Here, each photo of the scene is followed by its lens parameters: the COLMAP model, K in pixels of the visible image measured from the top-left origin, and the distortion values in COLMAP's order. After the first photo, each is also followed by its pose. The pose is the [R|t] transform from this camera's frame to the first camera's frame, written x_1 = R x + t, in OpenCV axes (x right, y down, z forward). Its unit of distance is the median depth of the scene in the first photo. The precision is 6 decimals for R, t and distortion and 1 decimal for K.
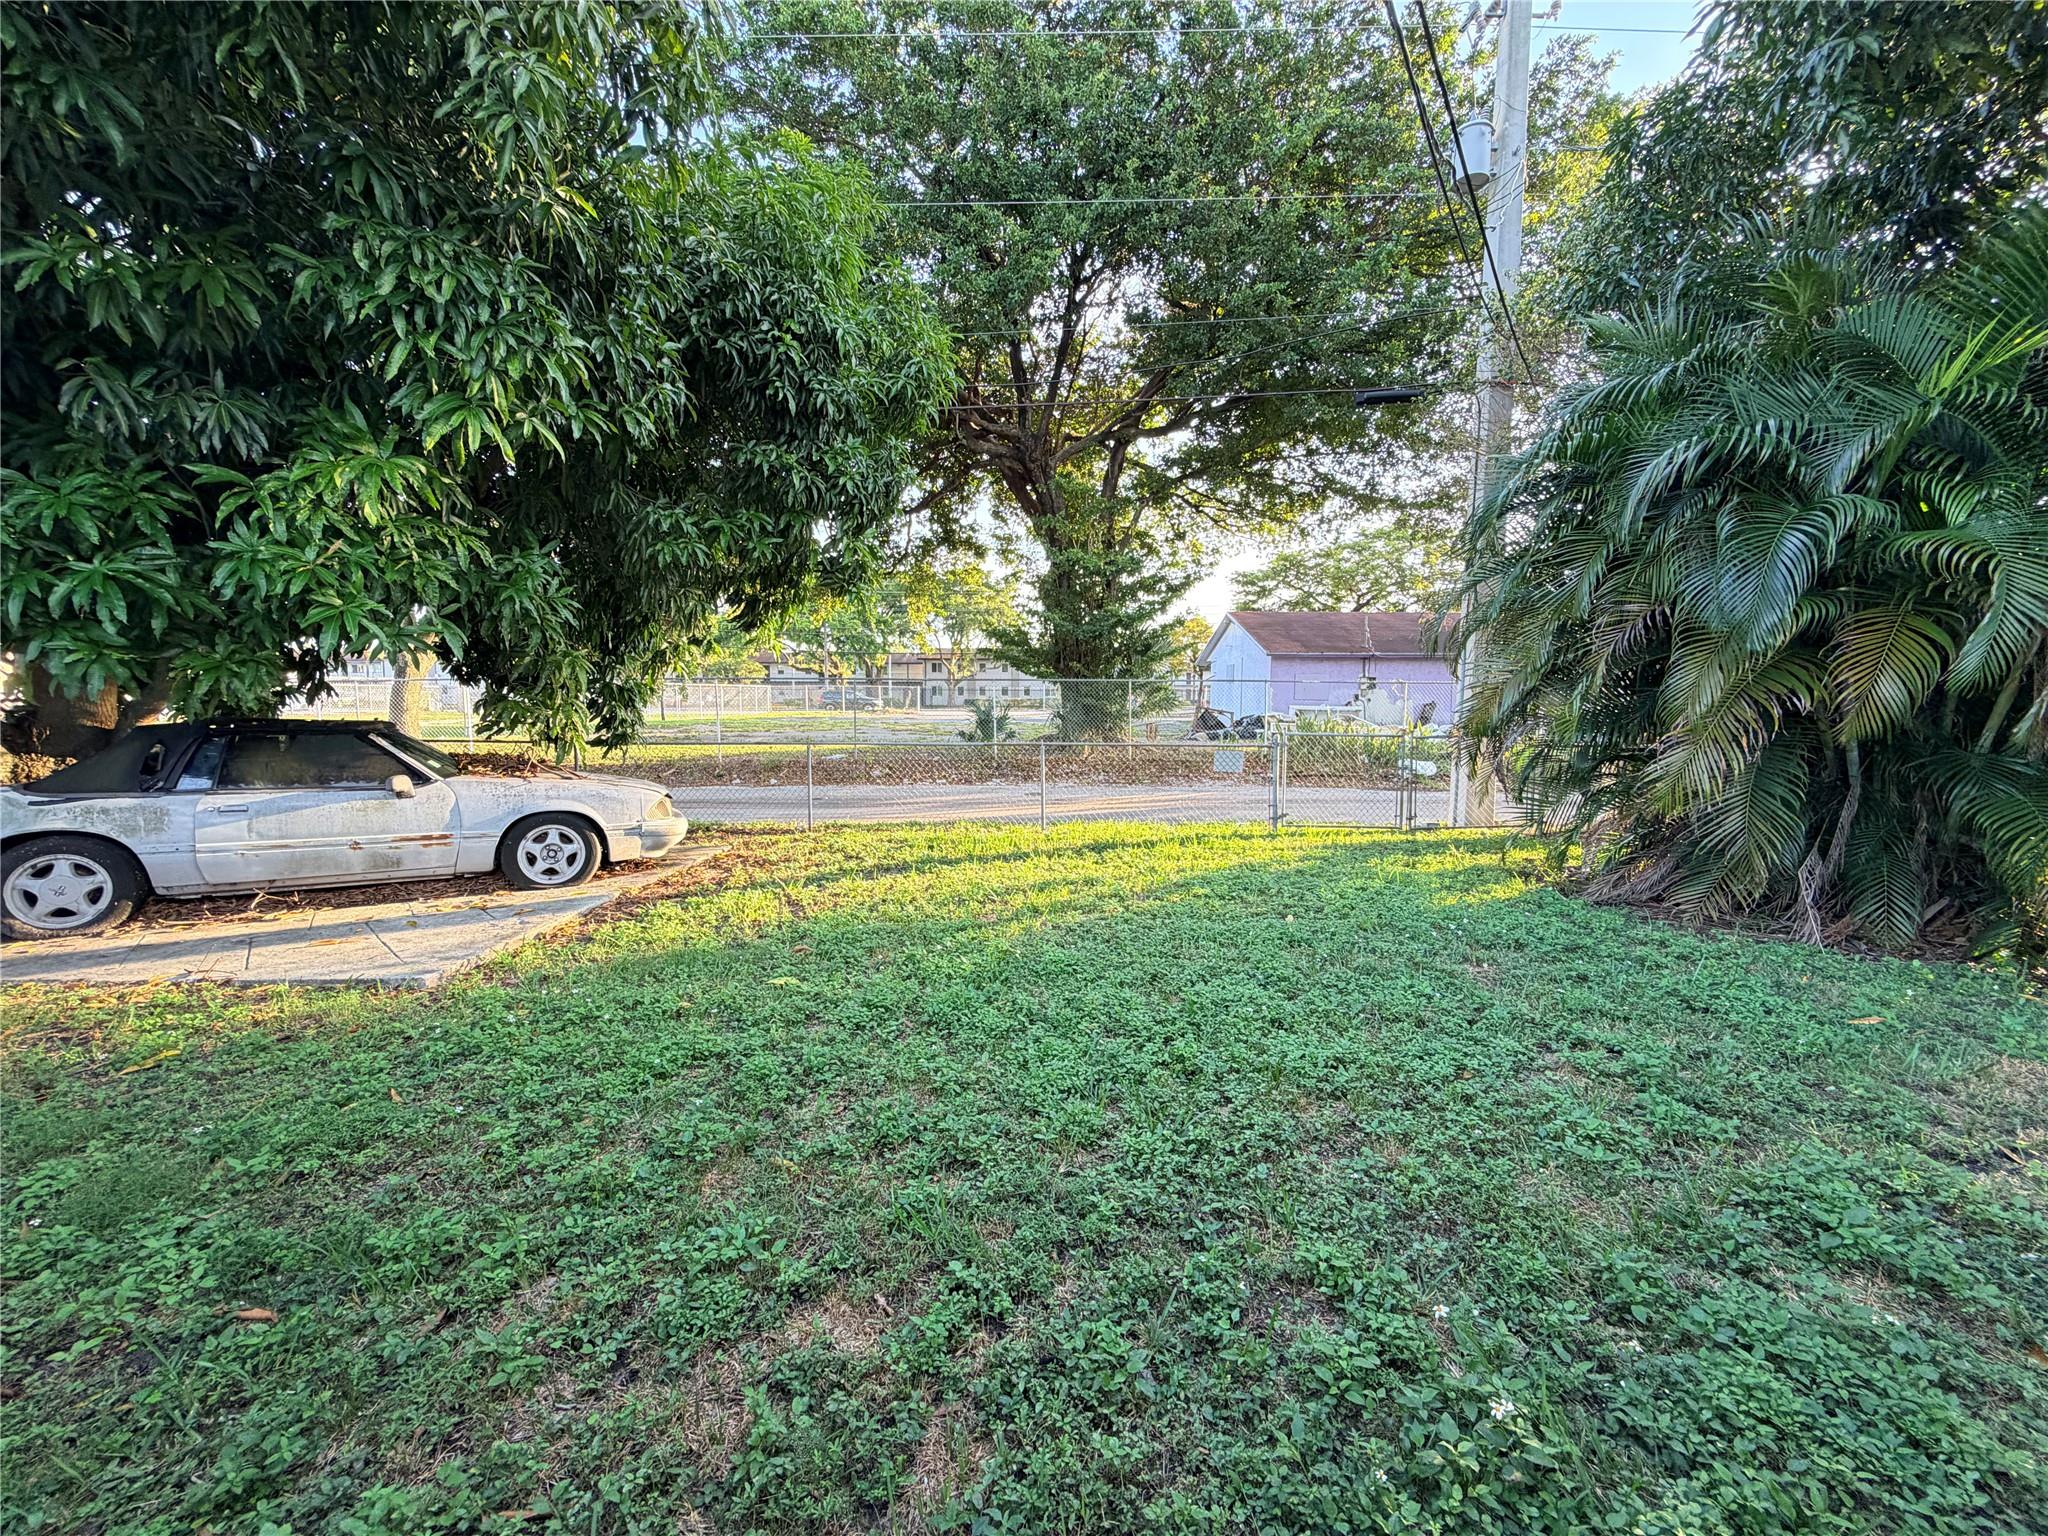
lens RADIAL K [[816.8, 0, 1019.6], [0, 816.8, 766.4], [0, 0, 1]] dist [0.000490, 0.000478]
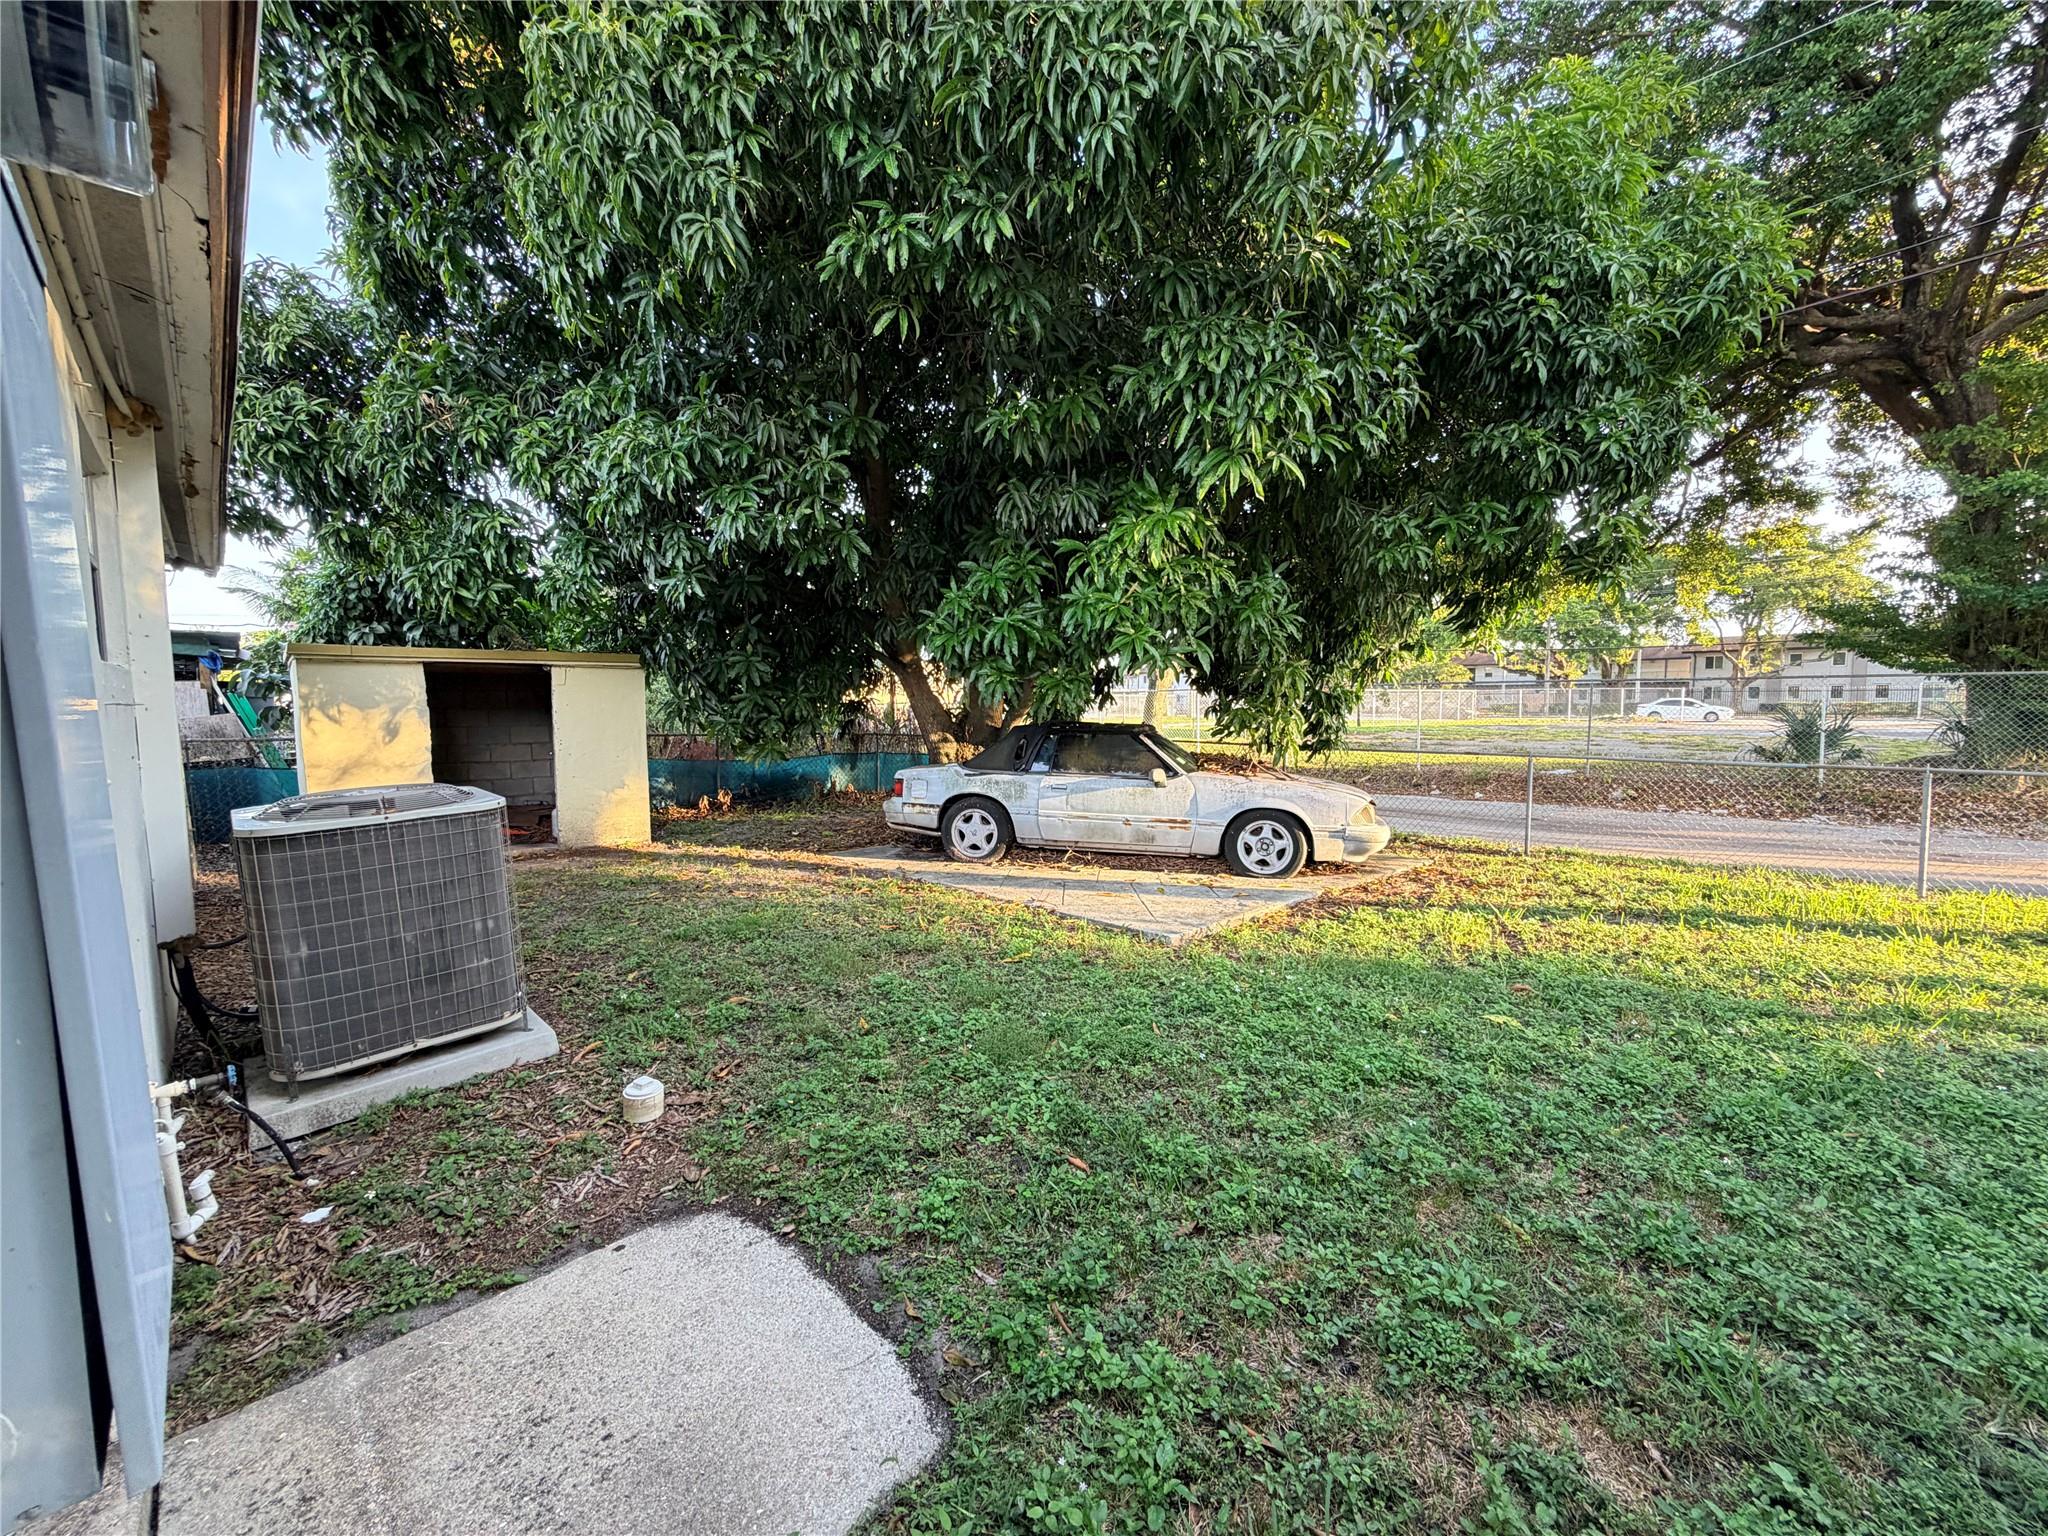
lens RADIAL K [[816.8, 0, 1019.4], [0, 816.8, 766.0], [0, 0, 1]] dist [0.000490, 0.000478]
pose [[0.696976, 0.048950, -0.715422, -0.024649], [-0.054489, 0.998398, 0.015228, -0.000642], [0.715021, 0.028369, 0.698527, -0.012528]]
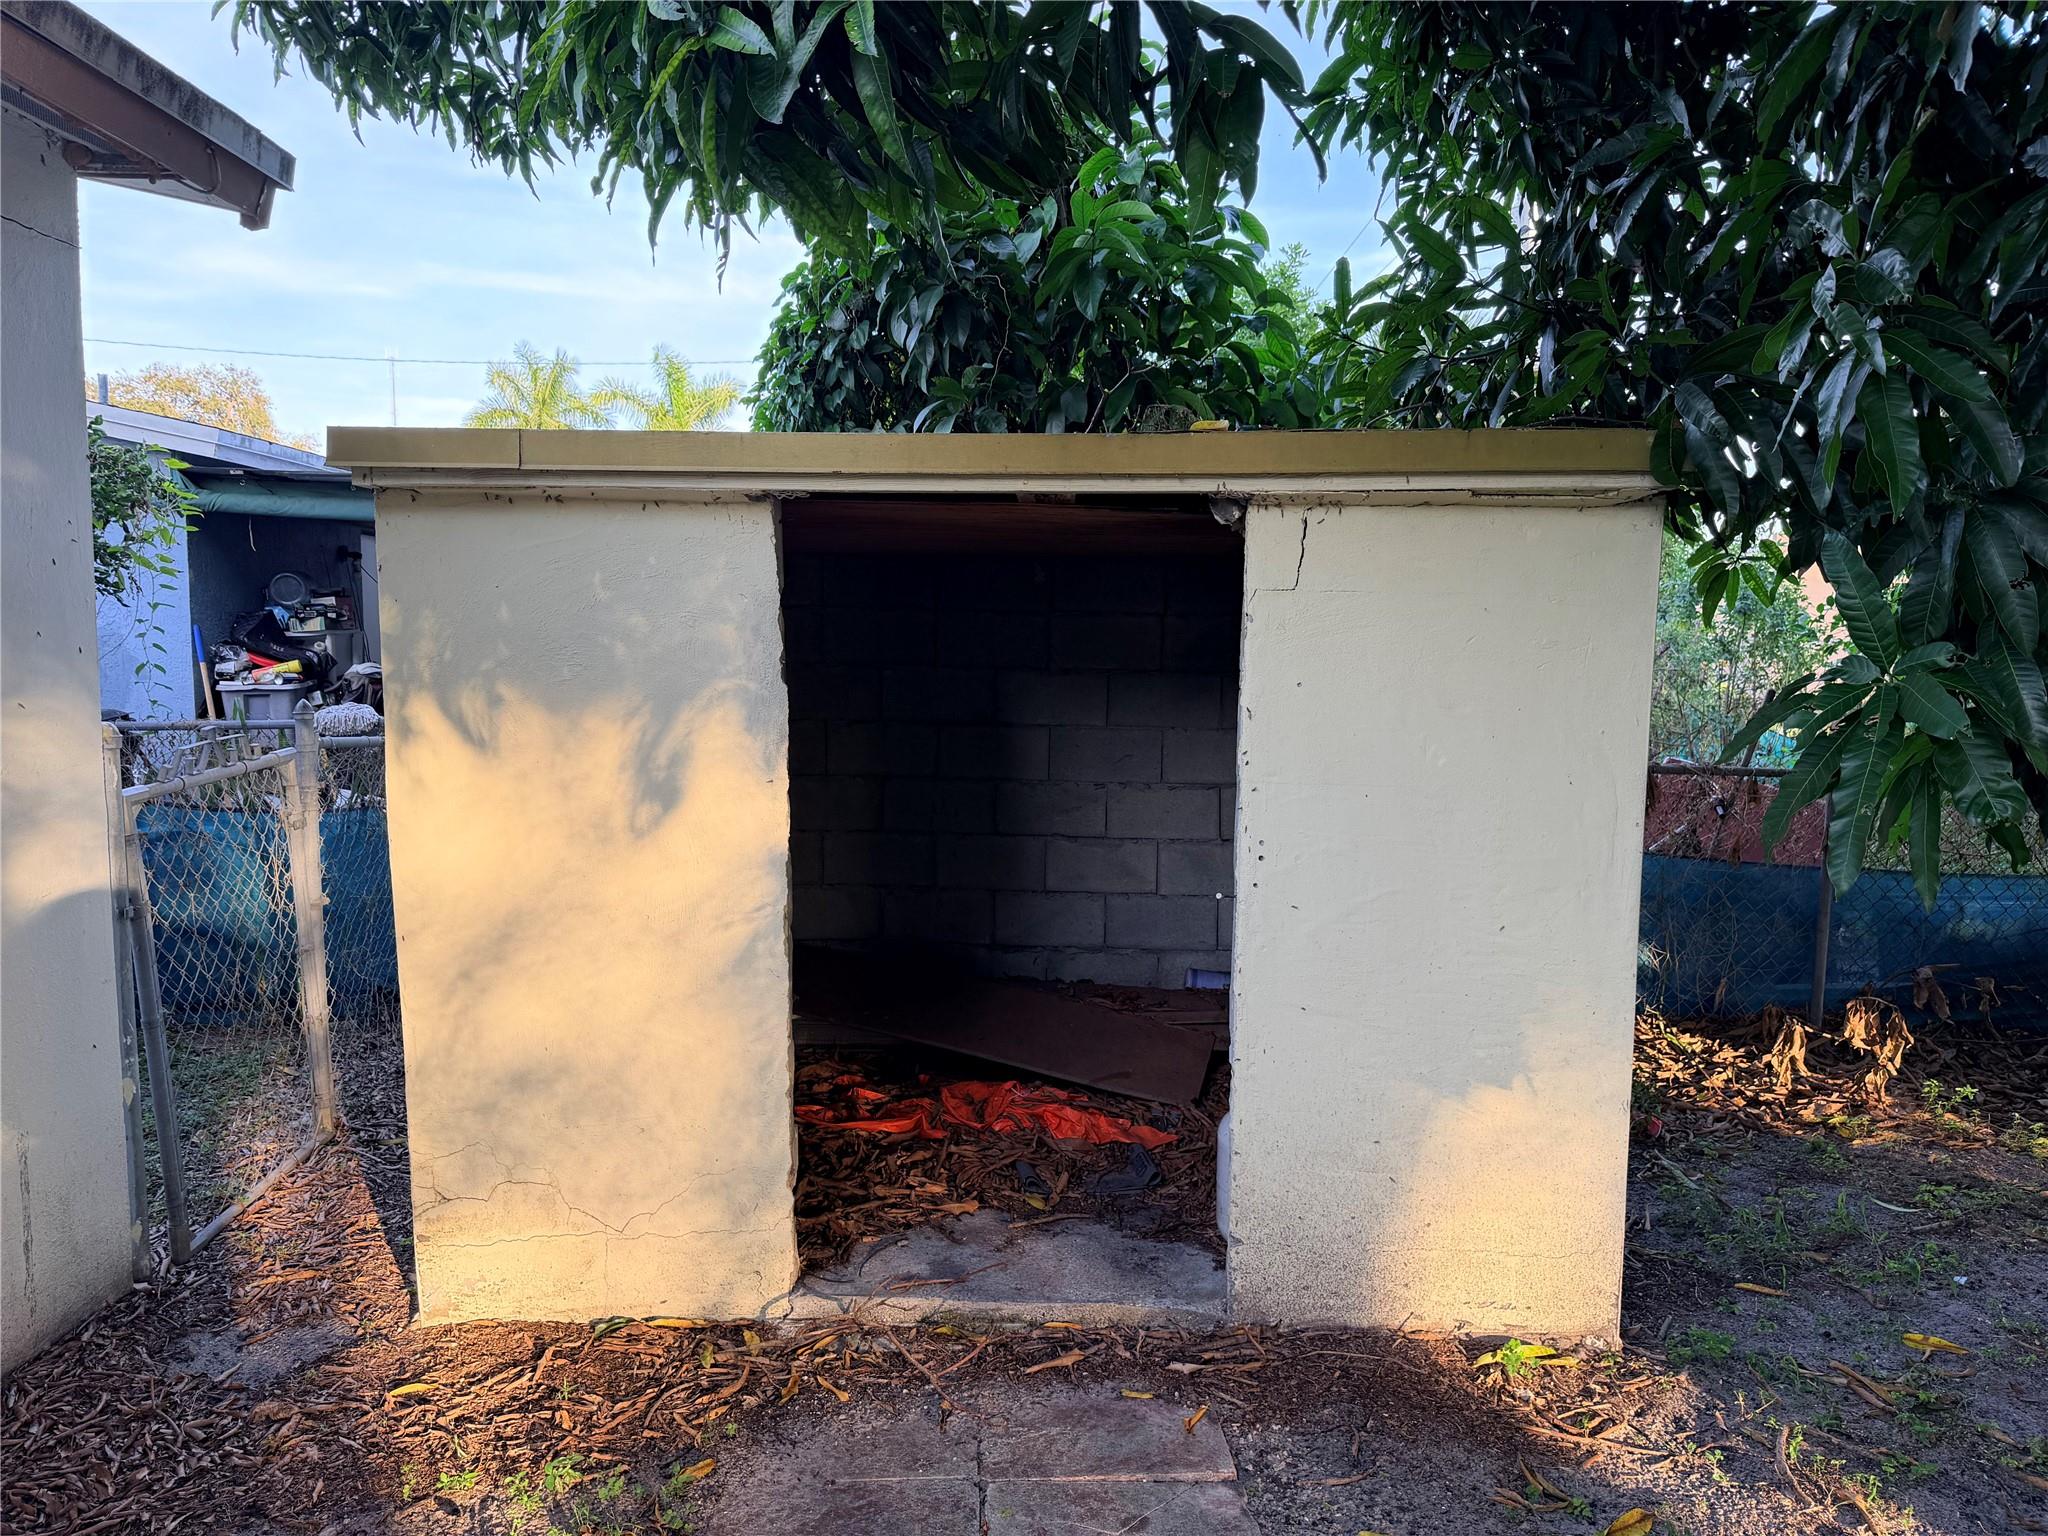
lens RADIAL K [[1443.2, 0, 1024.2], [0, 1443.2, 771.7], [0, 0, 1]] dist [0.002864, -0.006345]
pose [[0.002889, 0.088902, -0.996036, -1.154630], [-0.096716, 0.991396, 0.088207, -0.052106], [0.995308, 0.096078, 0.011463, 0.338227]]
